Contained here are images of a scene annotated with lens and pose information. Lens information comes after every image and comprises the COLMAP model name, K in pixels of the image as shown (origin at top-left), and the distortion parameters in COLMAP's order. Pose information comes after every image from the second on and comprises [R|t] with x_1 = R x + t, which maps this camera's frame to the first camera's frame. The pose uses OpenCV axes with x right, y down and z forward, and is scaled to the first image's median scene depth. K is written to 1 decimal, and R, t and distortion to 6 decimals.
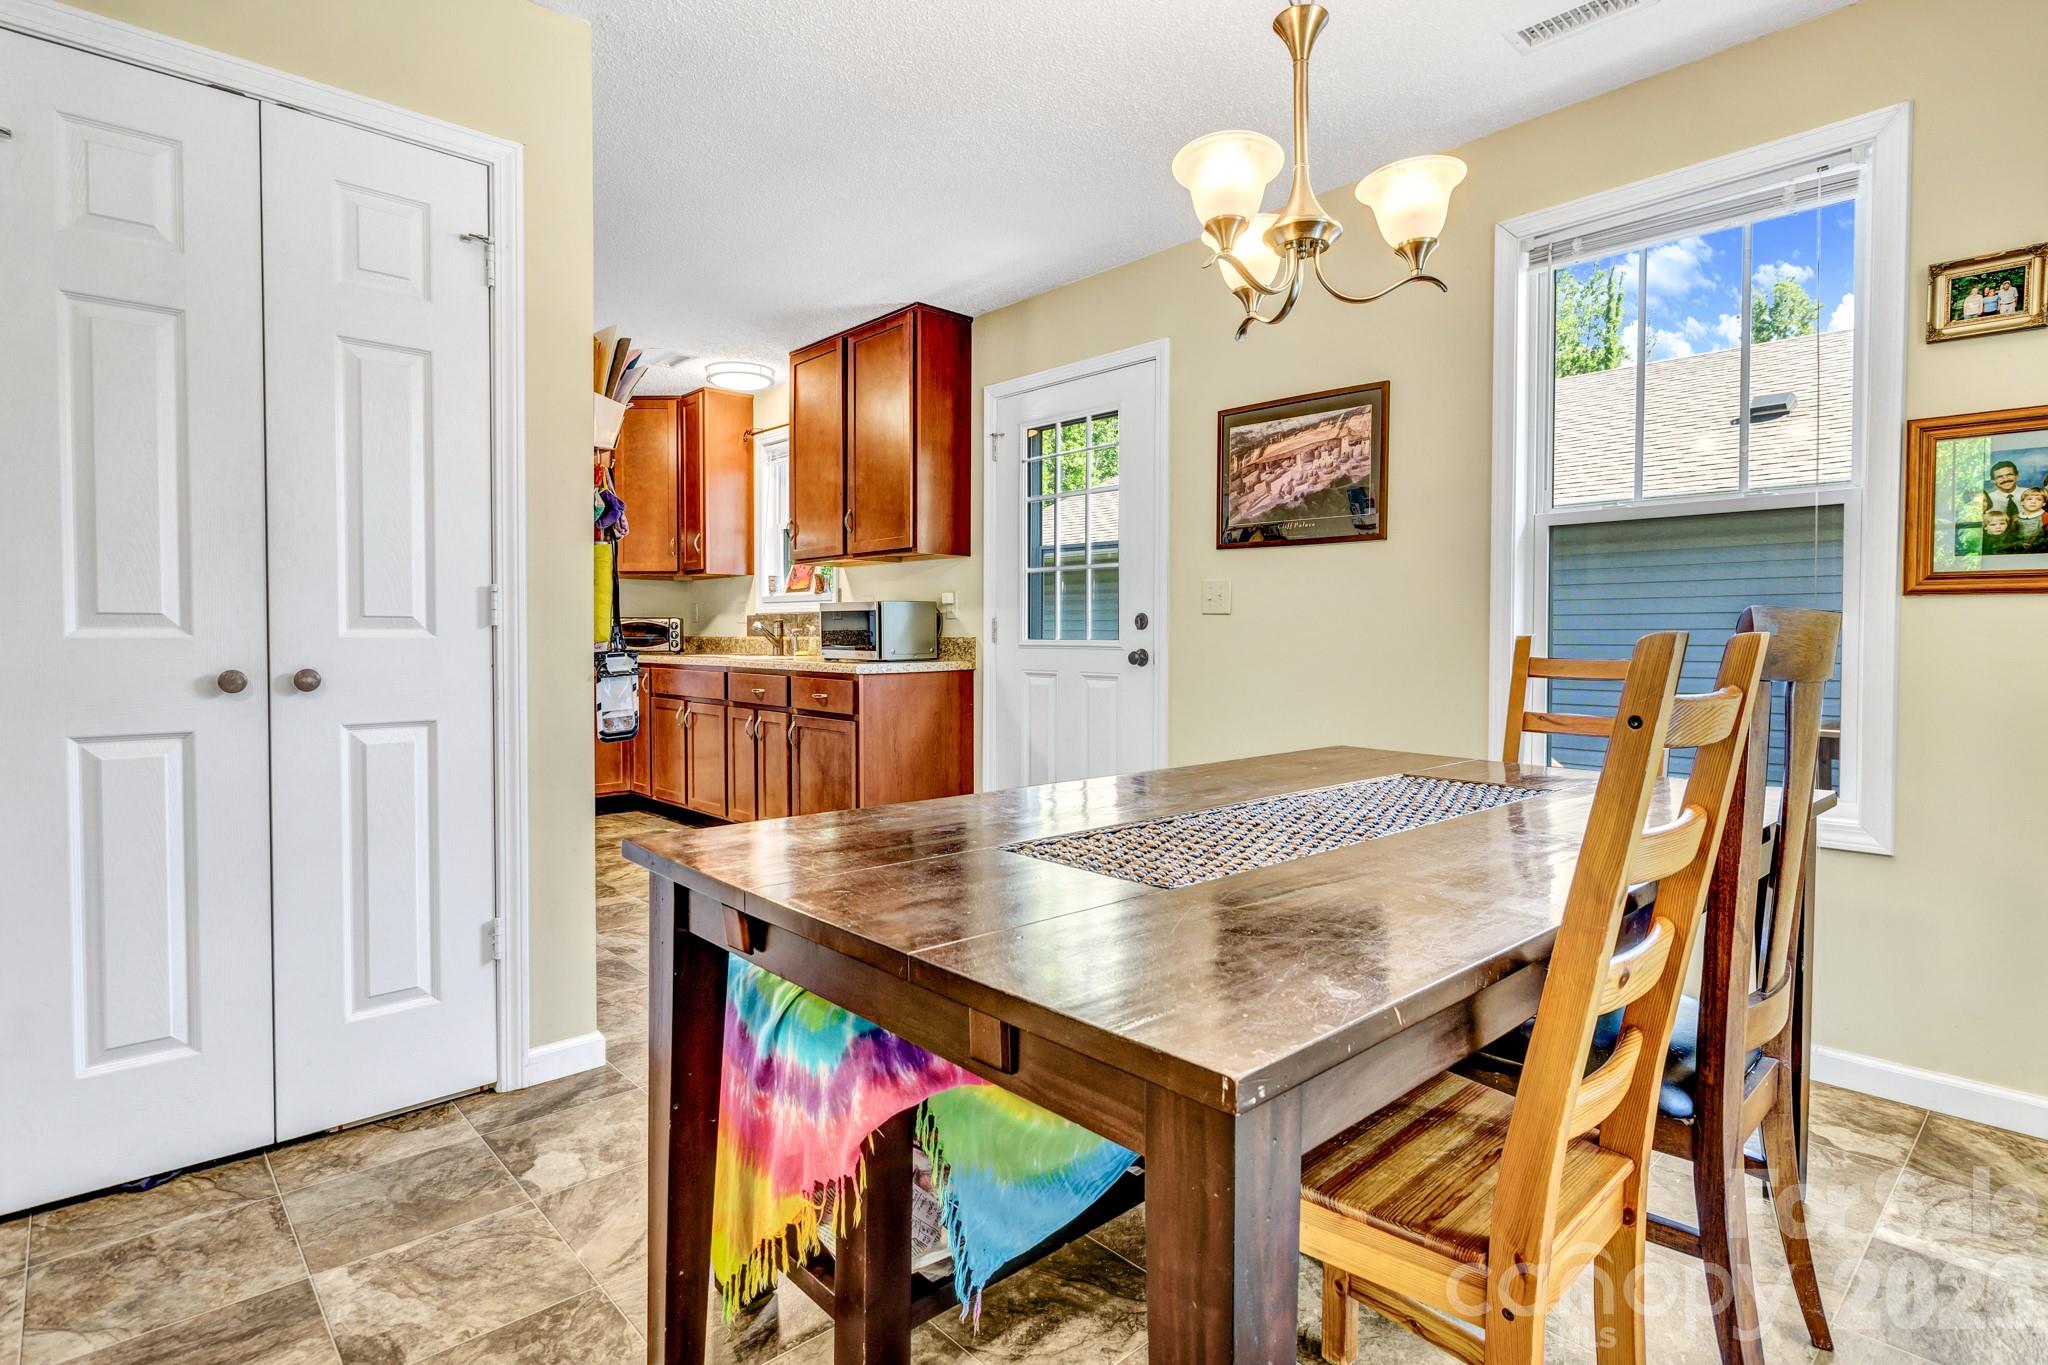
lens RADIAL K [[1033.3, 0, 1026.6], [0, 1033.3, 663.7], [0, 0, 1]] dist [-0.000491, -0.000573]
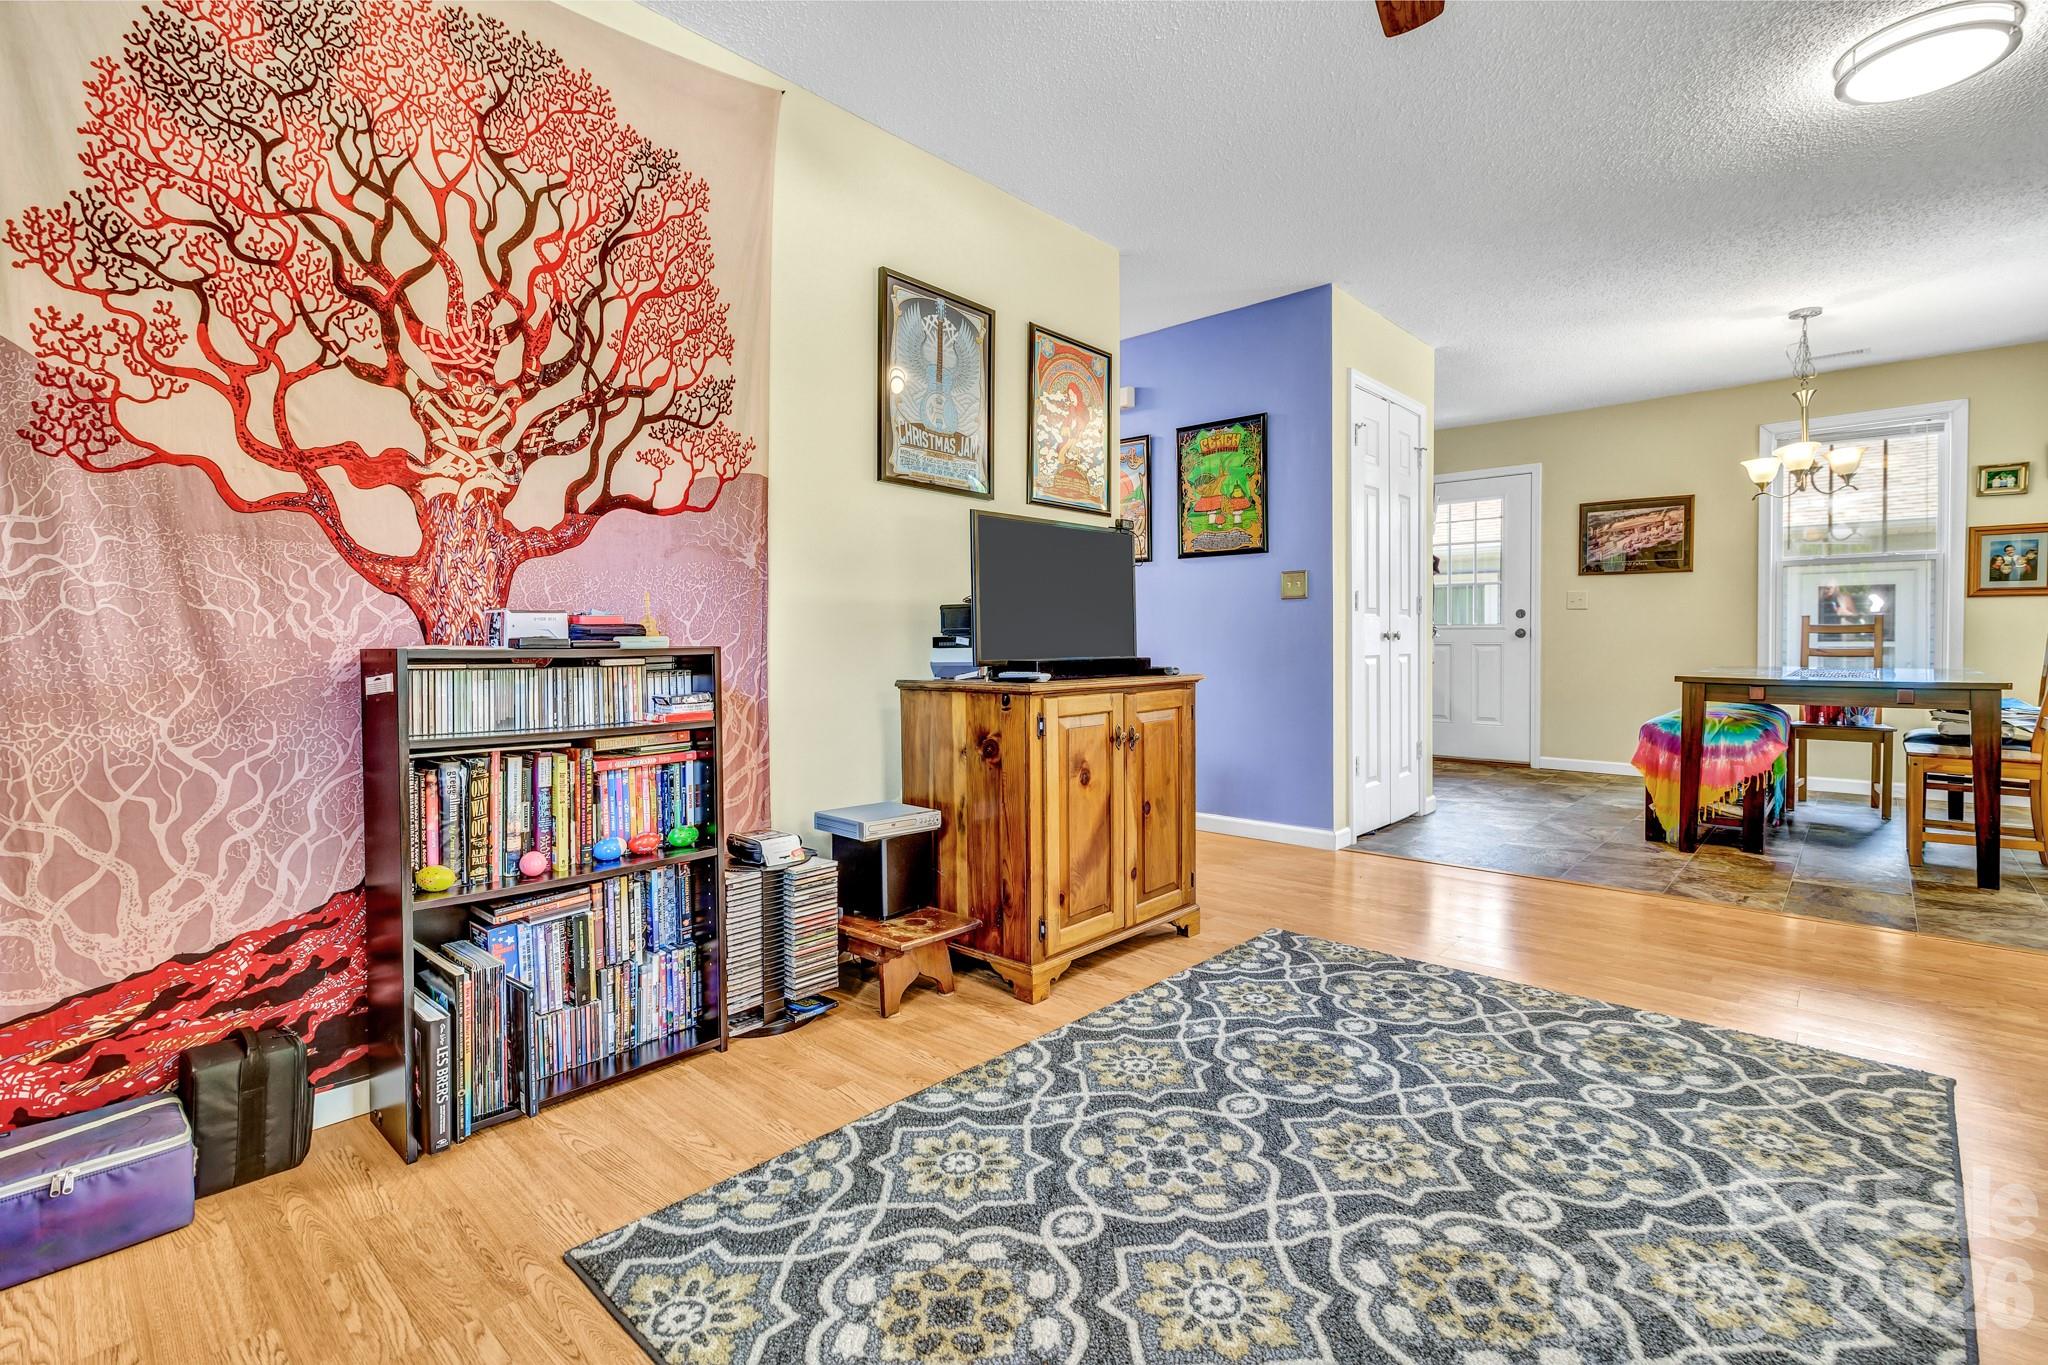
lens RADIAL K [[934.2, 0, 1028.1], [0, 934.2, 665.2], [0, 0, 1]] dist [0.000076, -0.000218]
pose [[0.995032, -0.009682, 0.099087, -1.122682], [0.009746, 0.999952, -0.000168, 0.051776], [-0.099081, 0.001133, 0.995079, -0.698653]]
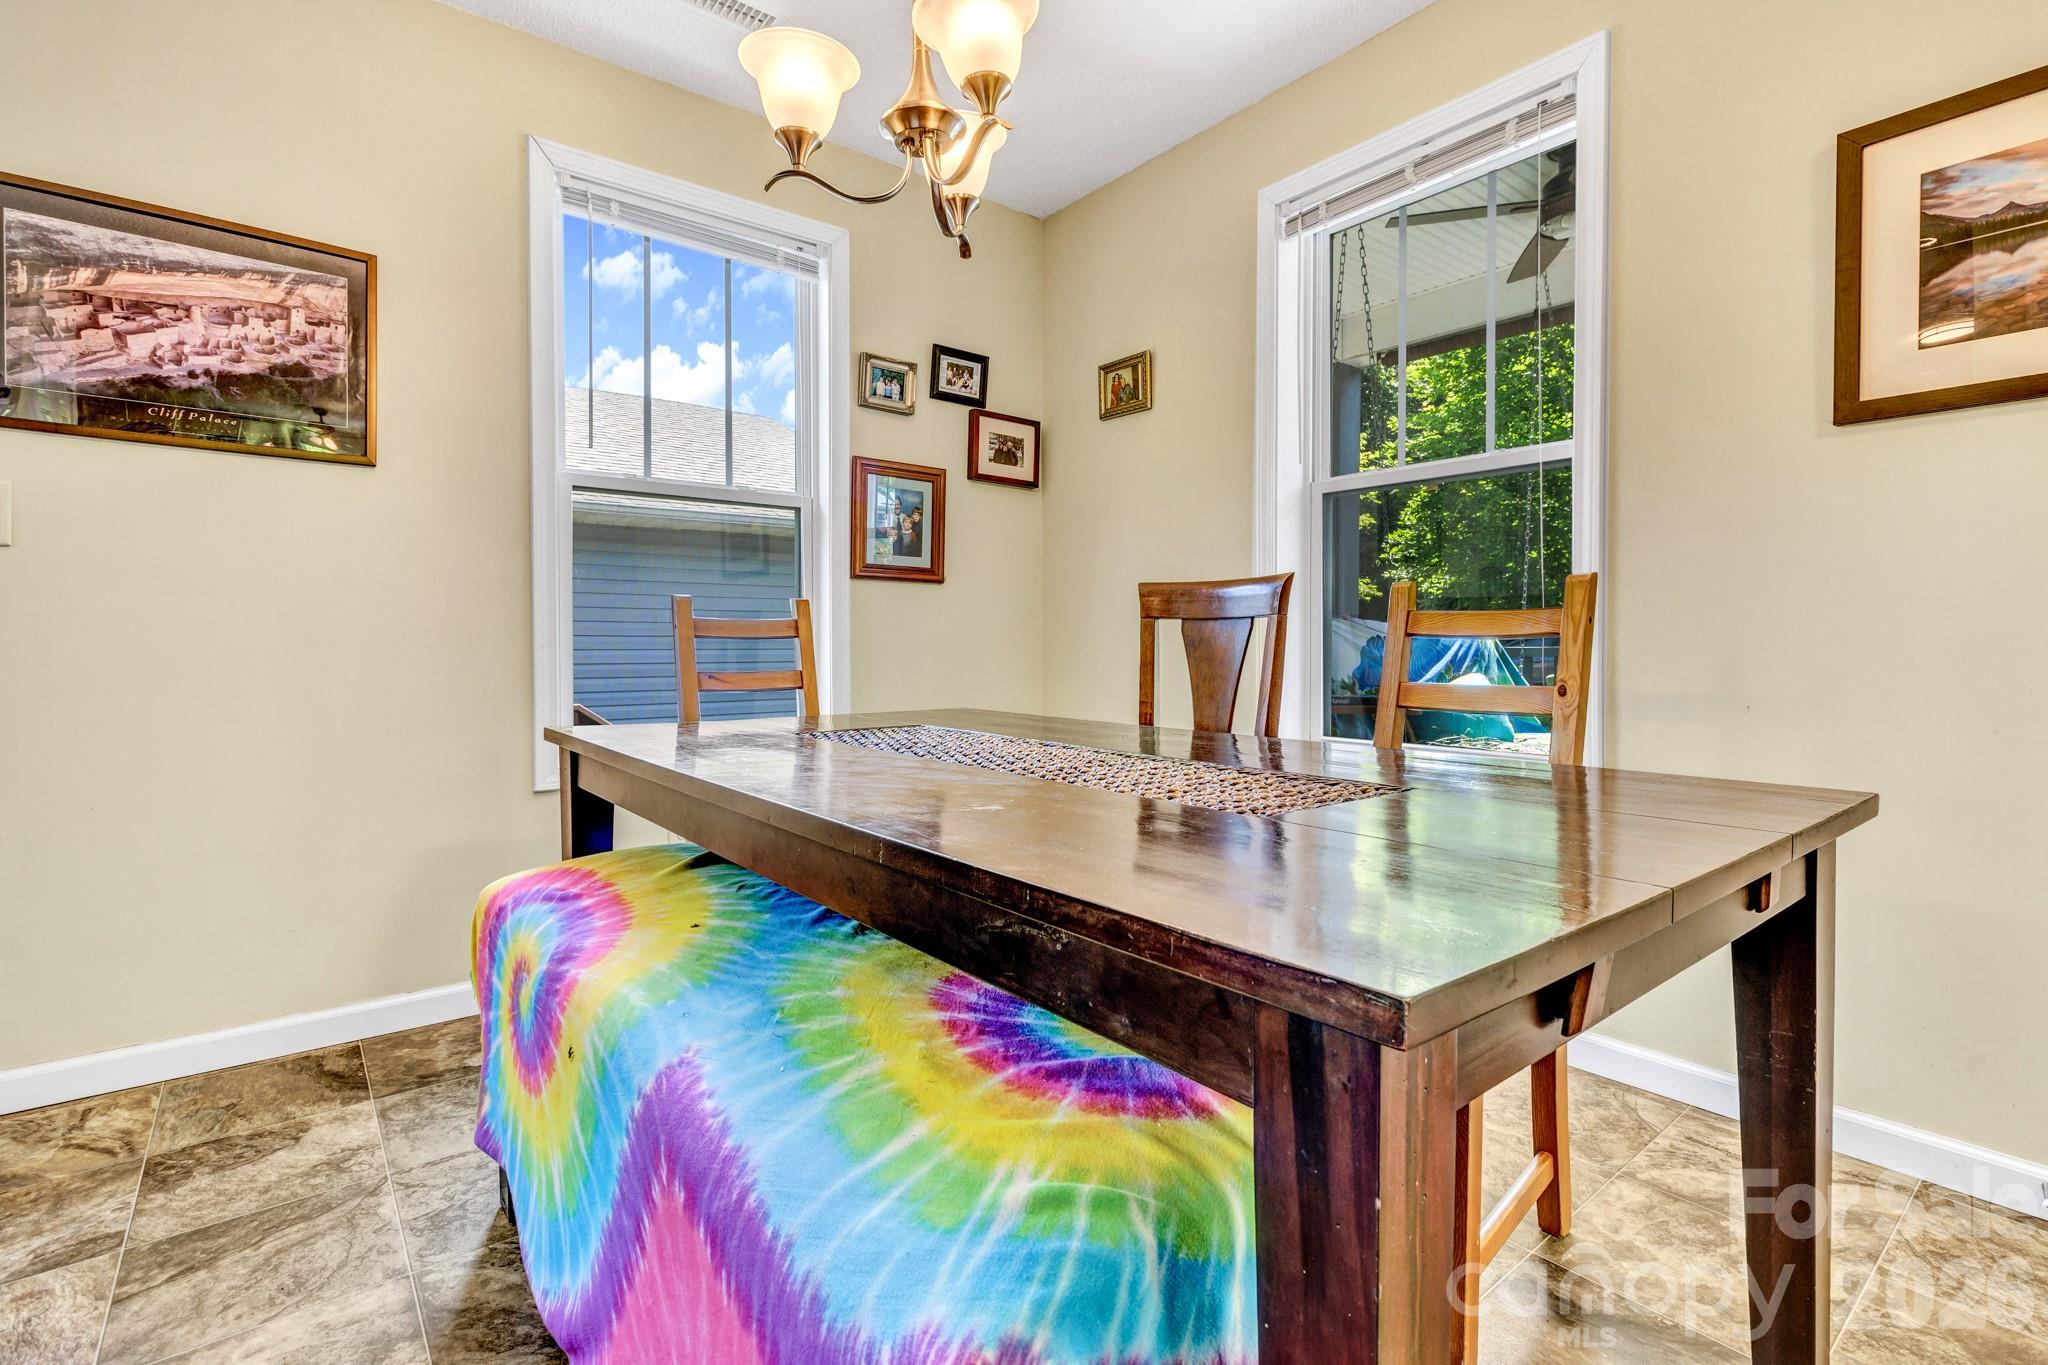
lens RADIAL K [[934.2, 0, 1028.1], [0, 934.2, 665.2], [0, 0, 1]] dist [0.000076, -0.000218]
pose [[0.069627, -0.028275, 0.997172, -0.295104], [0.024686, 0.999341, 0.026612, 0.017545], [-0.997268, 0.022764, 0.070279, 0.467117]]
